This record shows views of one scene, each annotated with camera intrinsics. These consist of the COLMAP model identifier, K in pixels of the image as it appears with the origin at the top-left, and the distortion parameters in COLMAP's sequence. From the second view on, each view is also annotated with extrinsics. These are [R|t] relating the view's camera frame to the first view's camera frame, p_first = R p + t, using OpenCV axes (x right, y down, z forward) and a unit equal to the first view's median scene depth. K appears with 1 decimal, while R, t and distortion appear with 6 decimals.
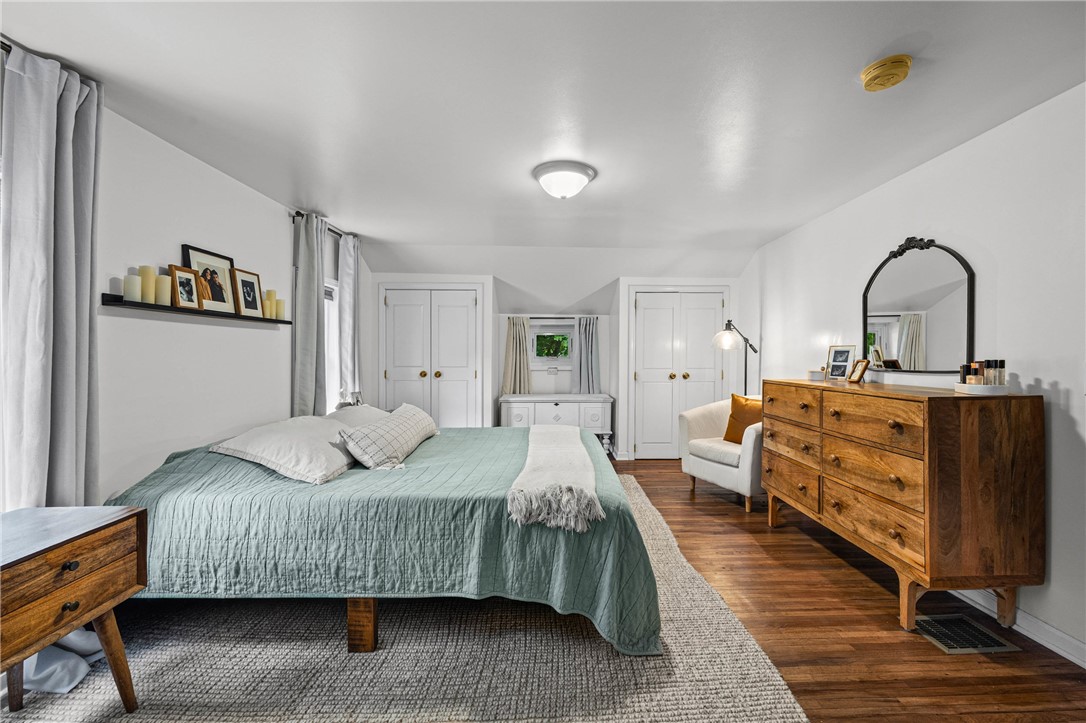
lens RADIAL K [[433.1, 0, 568.6], [0, 433.1, 353.5], [0, 0, 1]] dist [-0.009571, 0.000138]
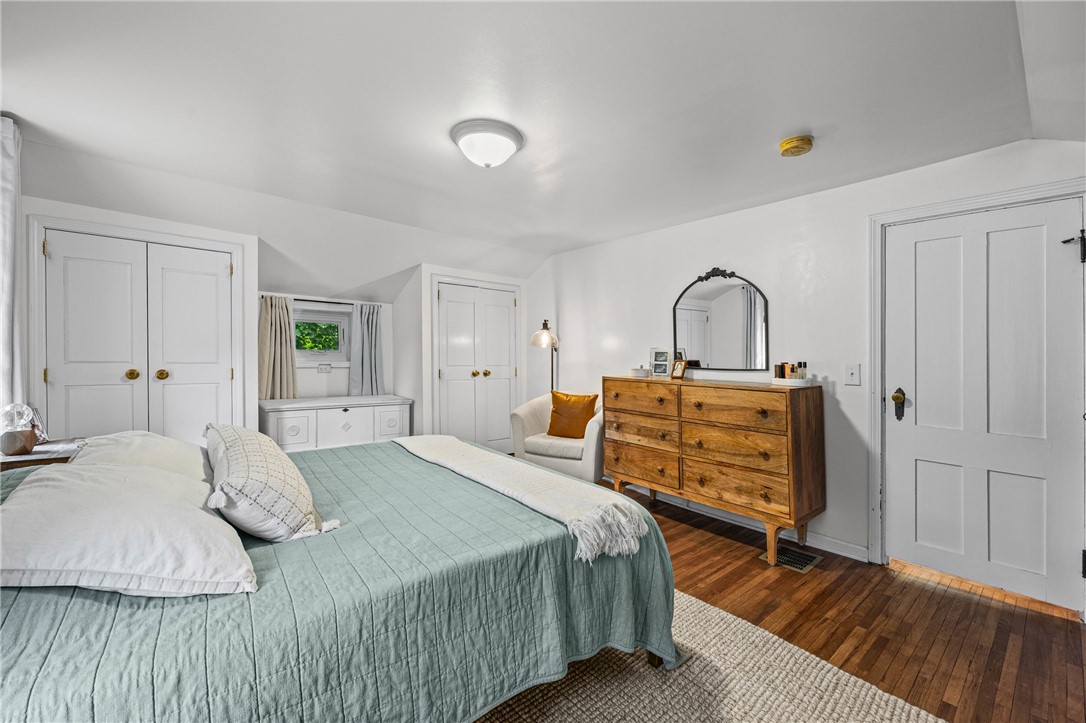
lens RADIAL K [[438.1, 0, 542.5], [0, 438.1, 345.1], [0, 0, 1]] dist [-0.009225, 0.000459]
pose [[0.796870, 0.029481, 0.603431, -0.538442], [-0.024101, 0.999565, -0.017007, 0.003944], [-0.603670, -0.000991, 0.797234, 0.314115]]
